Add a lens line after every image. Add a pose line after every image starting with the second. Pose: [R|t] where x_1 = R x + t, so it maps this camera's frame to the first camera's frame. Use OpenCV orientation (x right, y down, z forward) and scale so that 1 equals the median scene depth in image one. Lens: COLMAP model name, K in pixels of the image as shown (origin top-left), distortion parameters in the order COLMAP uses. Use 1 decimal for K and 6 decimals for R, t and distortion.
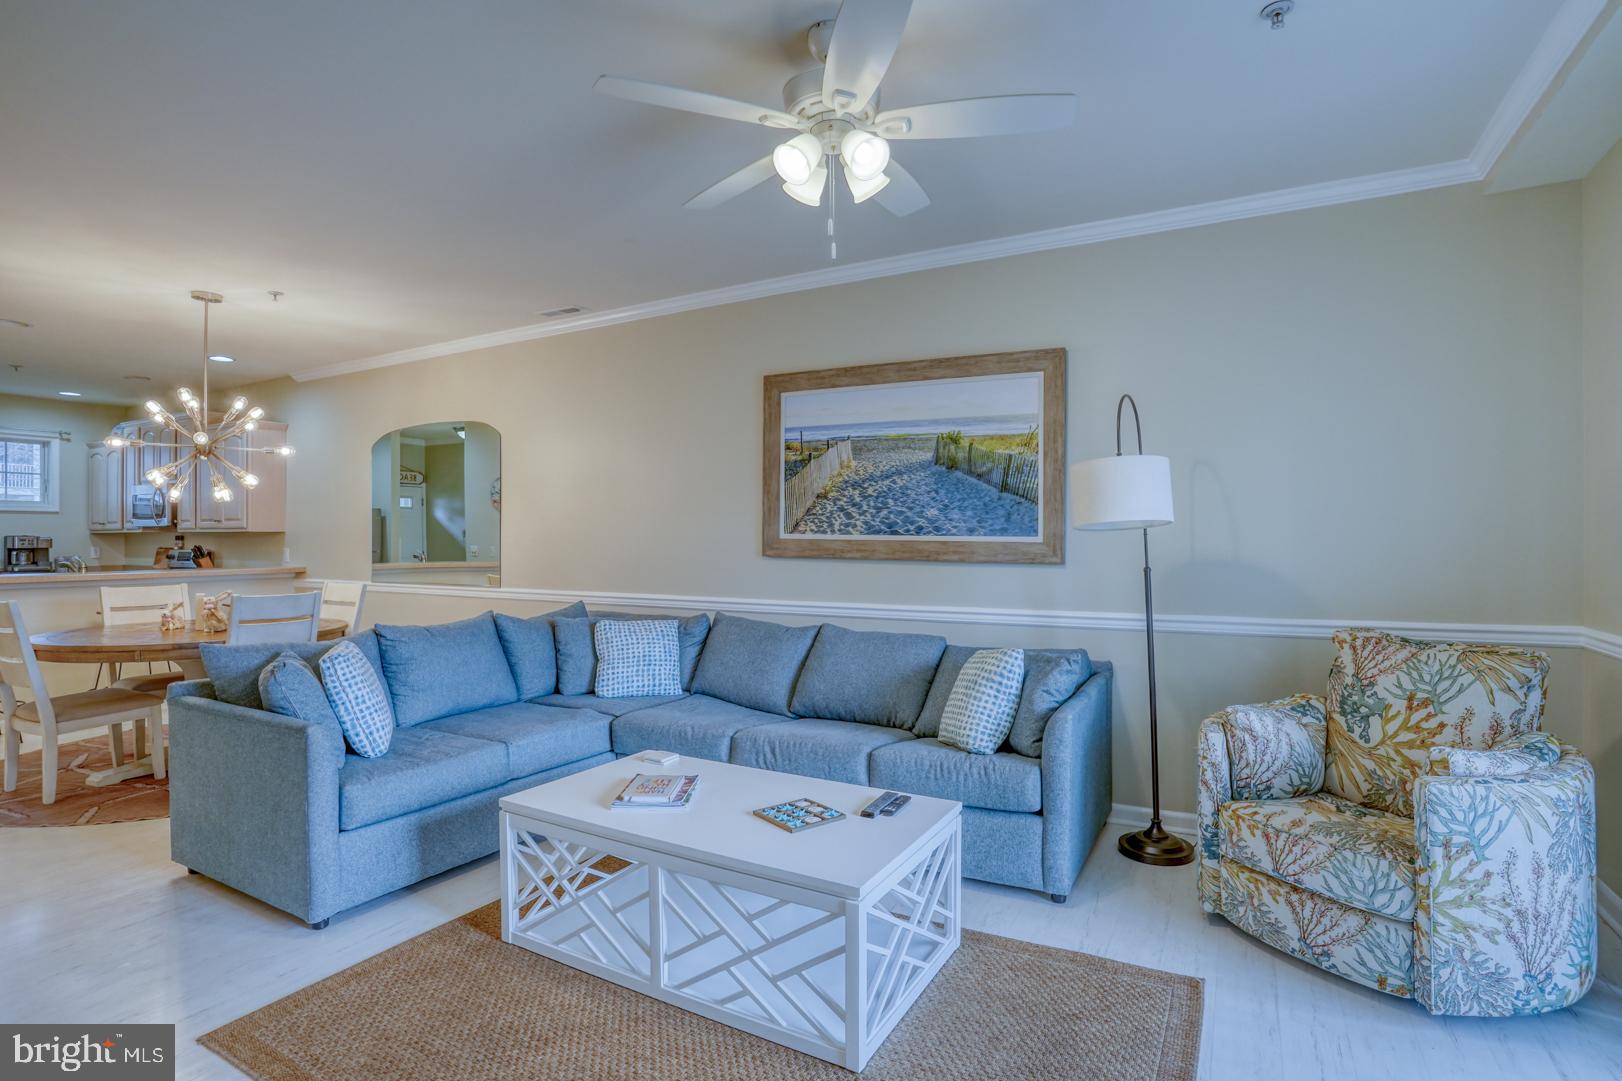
lens RADIAL K [[801.6, 0, 816.4], [0, 801.6, 542.6], [0, 0, 1]] dist [-0.037358, 0.010387]
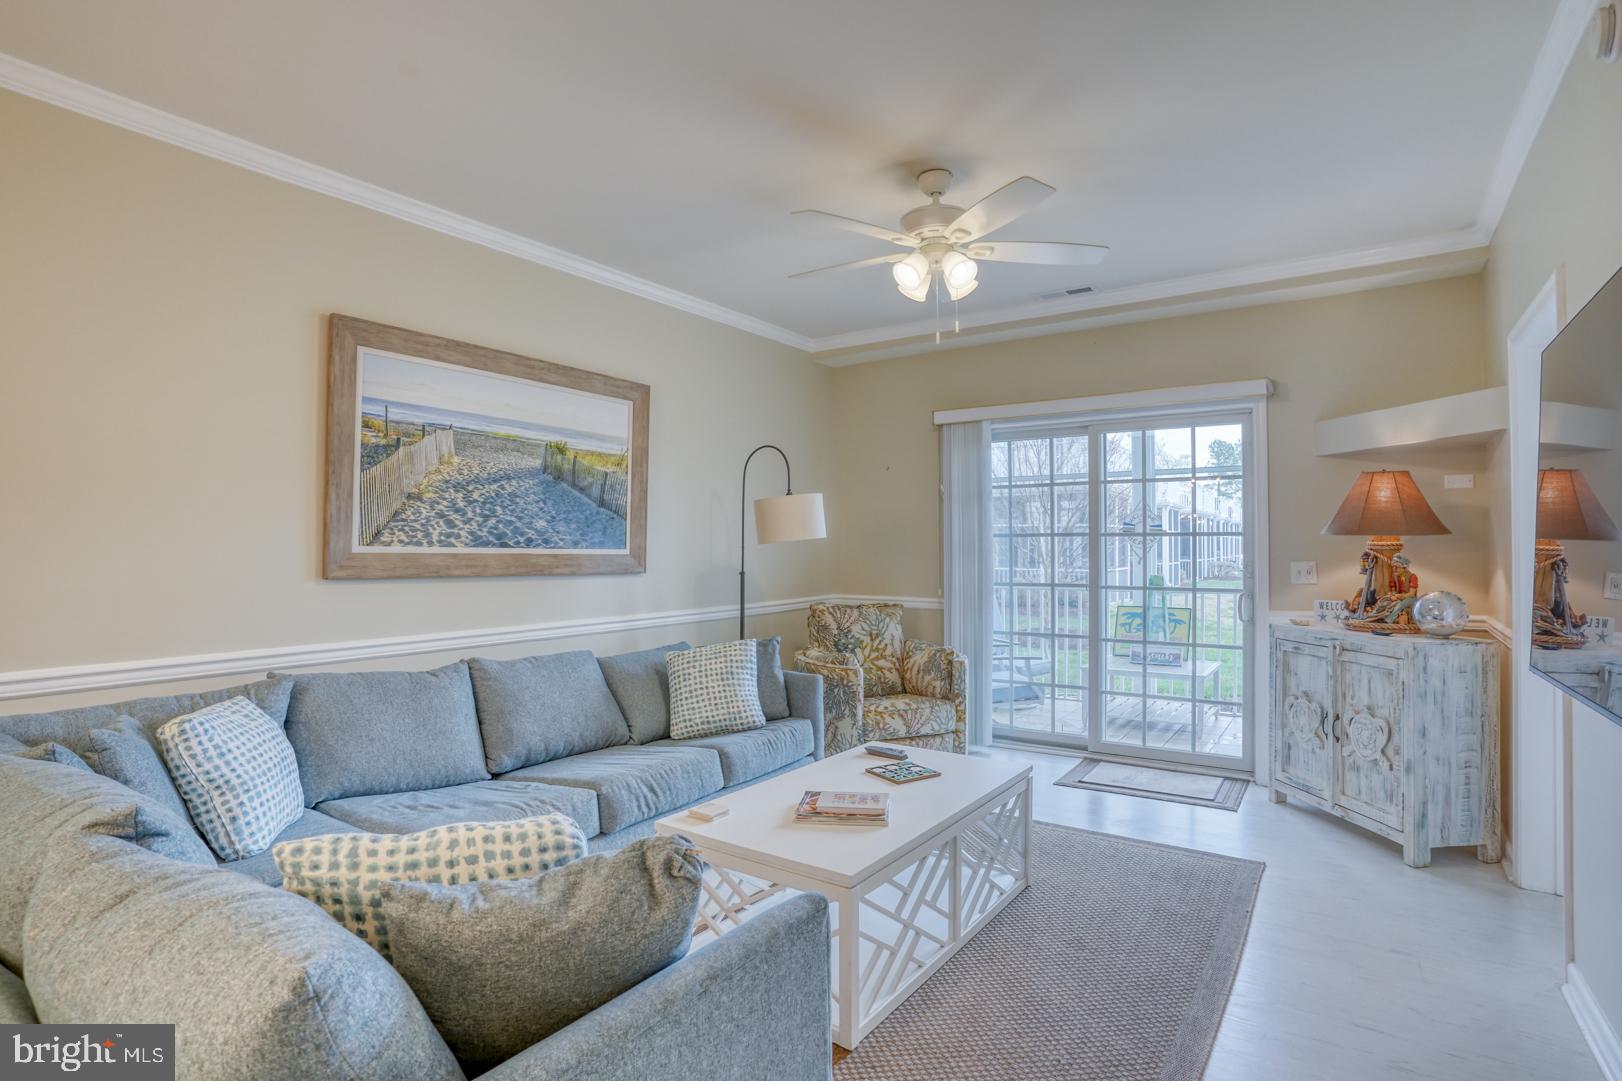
lens RADIAL K [[801.6, 0, 818.7], [0, 801.6, 538.3], [0, 0, 1]] dist [-0.037358, 0.010387]
pose [[0.128732, 0.009747, 0.991632, -0.731649], [0.006836, 0.999919, -0.010716, -0.008122], [-0.991656, 0.008158, 0.128655, 0.550479]]
